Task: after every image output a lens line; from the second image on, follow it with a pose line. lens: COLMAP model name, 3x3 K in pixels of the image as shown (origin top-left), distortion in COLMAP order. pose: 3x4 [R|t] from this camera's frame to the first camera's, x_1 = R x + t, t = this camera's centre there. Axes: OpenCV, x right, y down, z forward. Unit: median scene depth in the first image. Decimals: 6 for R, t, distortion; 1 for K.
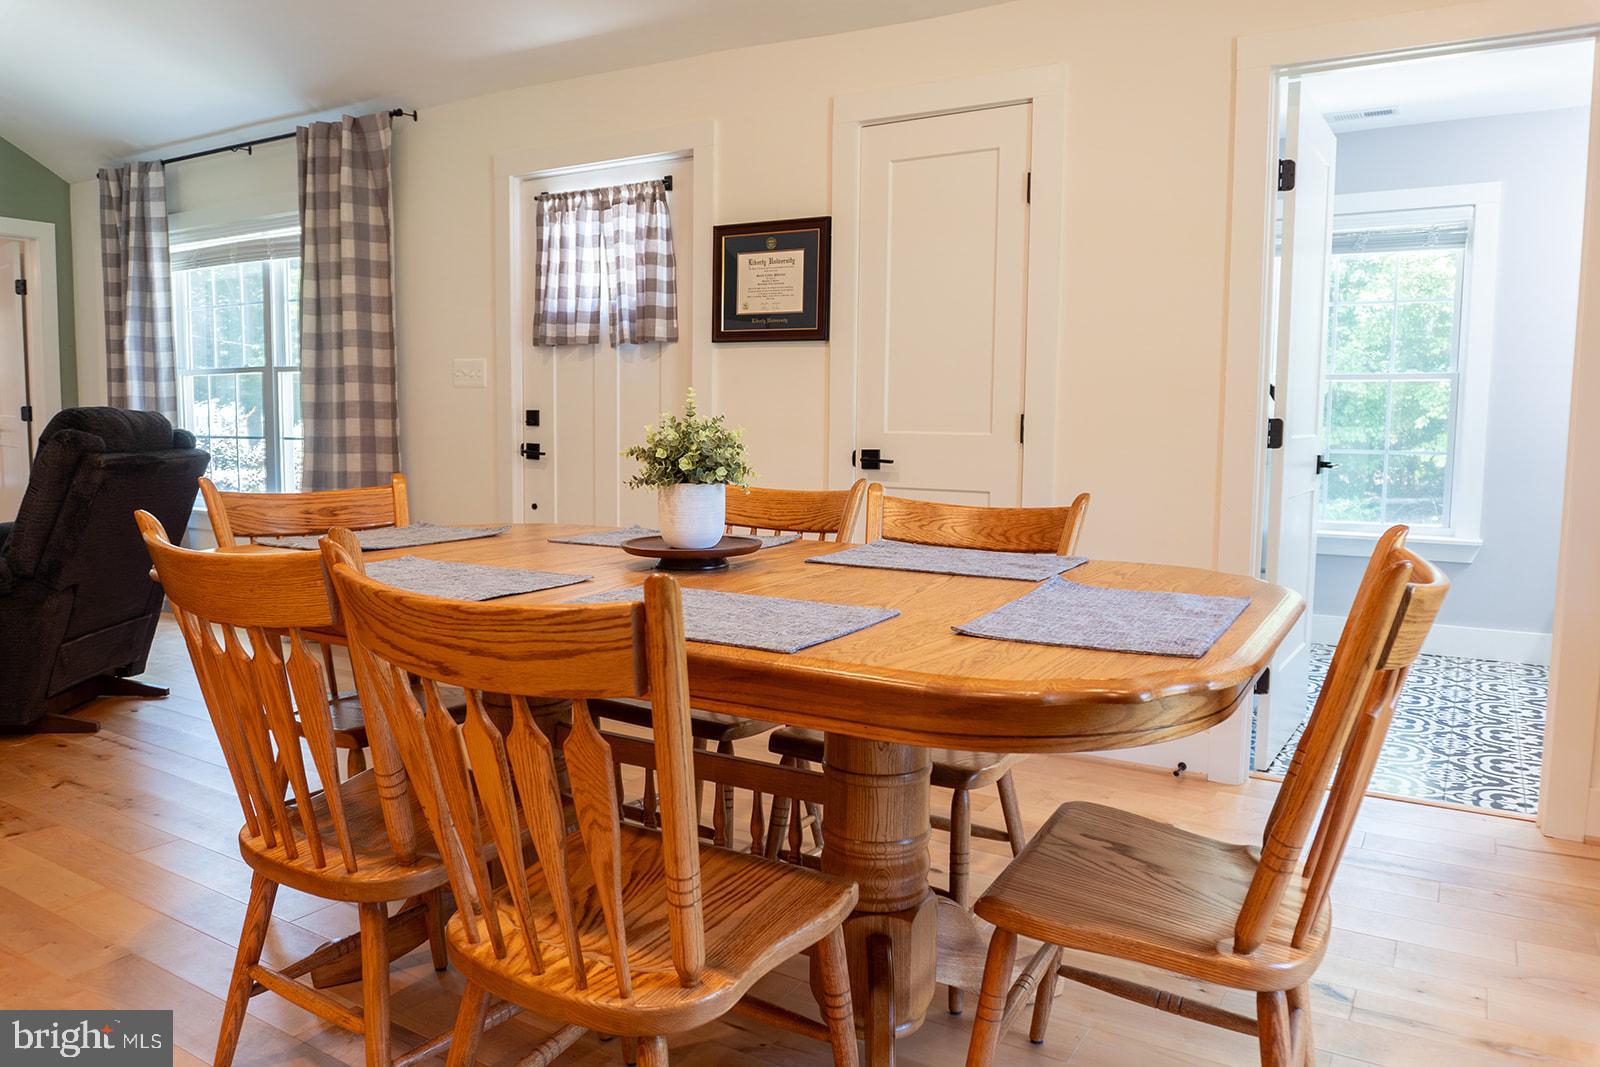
lens RADIAL K [[1180.2, 0, 790.8], [0, 1180.2, 541.3], [0, 0, 1]] dist [-0.040801, -0.003851]
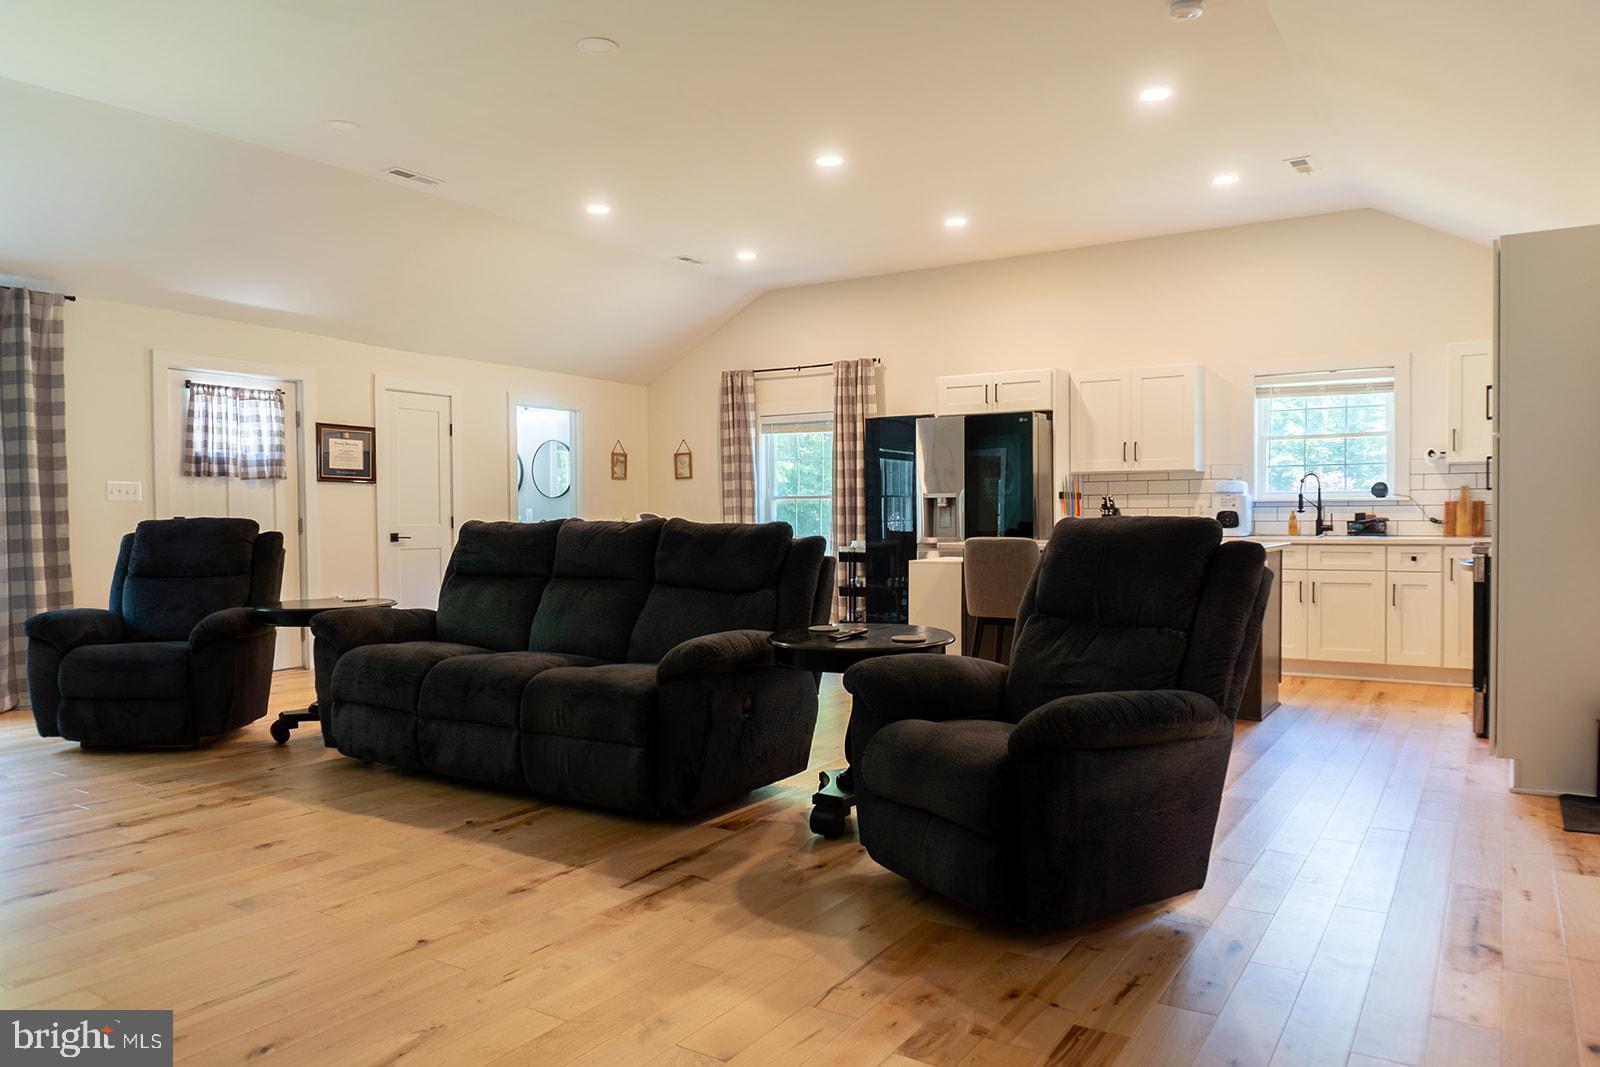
lens RADIAL K [[1104.4, 0, 798.8], [0, 1104.4, 544.3], [0, 0, 1]] dist [-0.008146, -0.012283]
pose [[-0.016339, -0.028673, 0.999455, -1.814863], [0.119178, 0.992407, 0.030420, -0.026462], [-0.992739, 0.119610, -0.012798, 0.243383]]
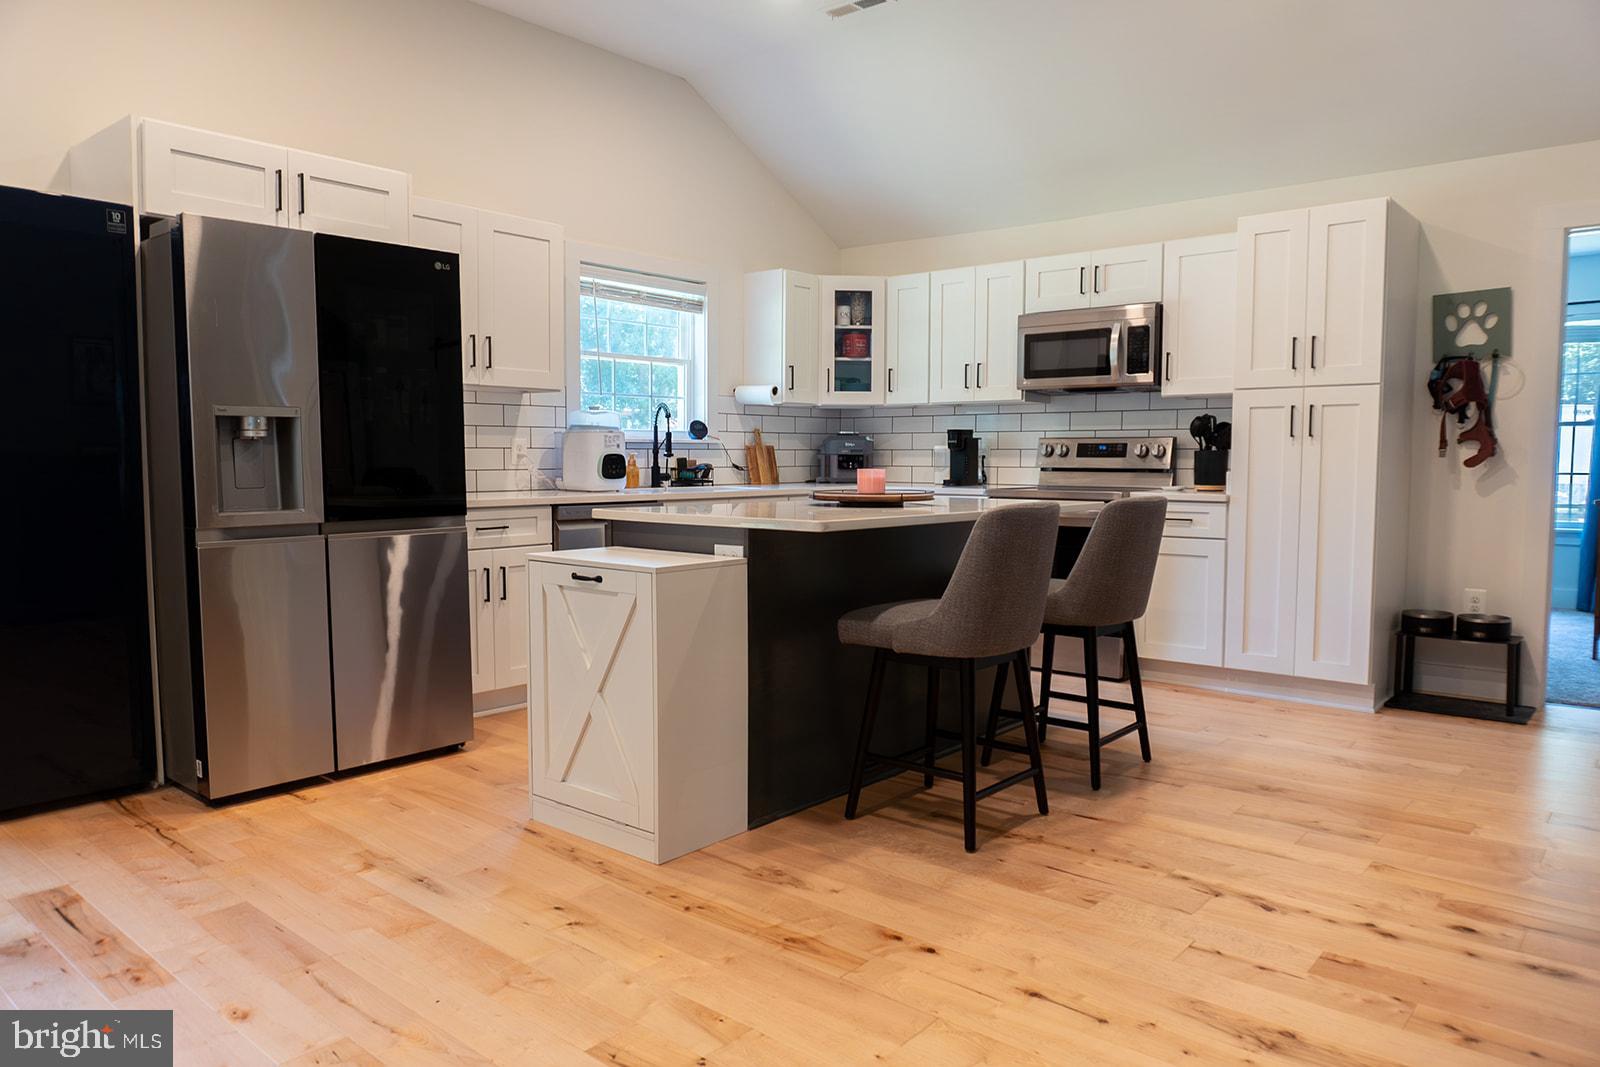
lens RADIAL K [[1104.4, 0, 792.3], [0, 1104.4, 539.7], [0, 0, 1]] dist [-0.008146, -0.012283]
pose [[-0.993580, -0.011180, 0.112582, -0.474830], [0.009991, 0.982547, 0.185744, -0.071981], [-0.112693, 0.185677, -0.976127, 0.685072]]
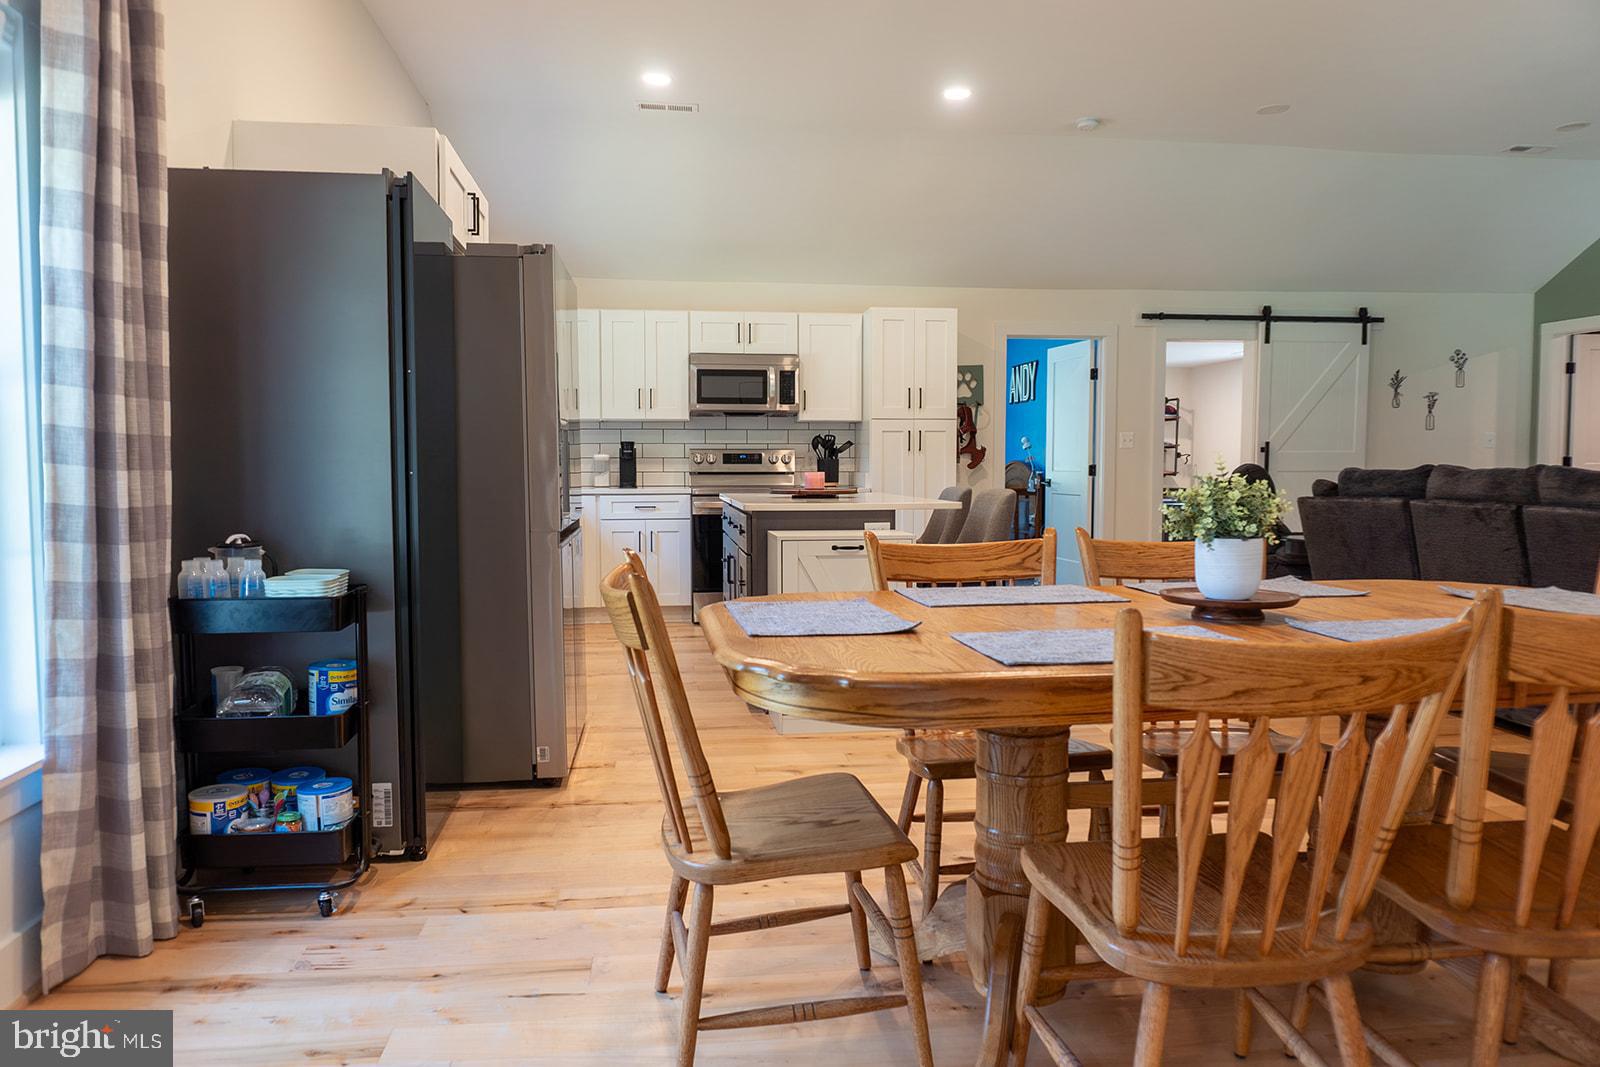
lens RADIAL K [[1104.4, 0, 805.1], [0, 1104.4, 521.4], [0, 0, 1]] dist [-0.008146, -0.012283]
pose [[-0.742586, 0.033669, -0.668904, 0.391040], [-0.074352, 0.988418, 0.132293, -0.071390], [0.665610, 0.147973, -0.731482, 0.716675]]
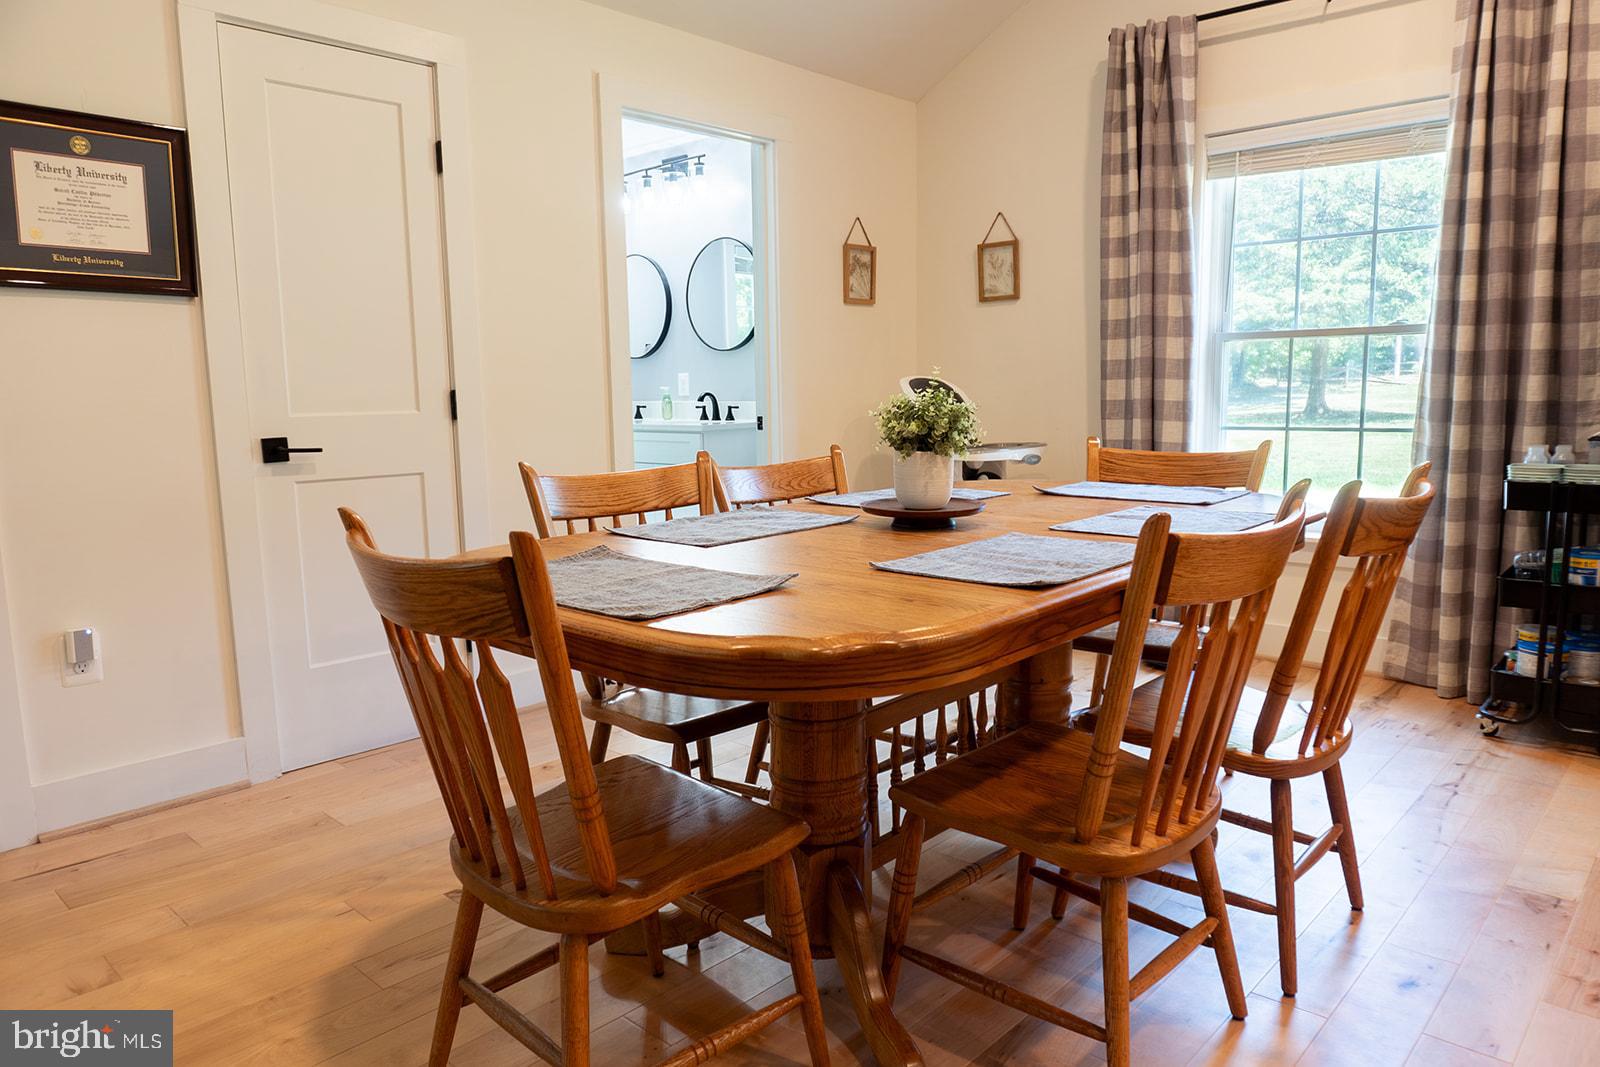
lens RADIAL K [[1104.4, 0, 808.5], [0, 1104.4, 532.4], [0, 0, 1]] dist [-0.008146, -0.012283]
pose [[0.148686, -0.134960, 0.979632, -0.557883], [0.128169, 0.984917, 0.116235, -0.049122], [-0.980543, 0.108276, 0.163741, 0.471318]]
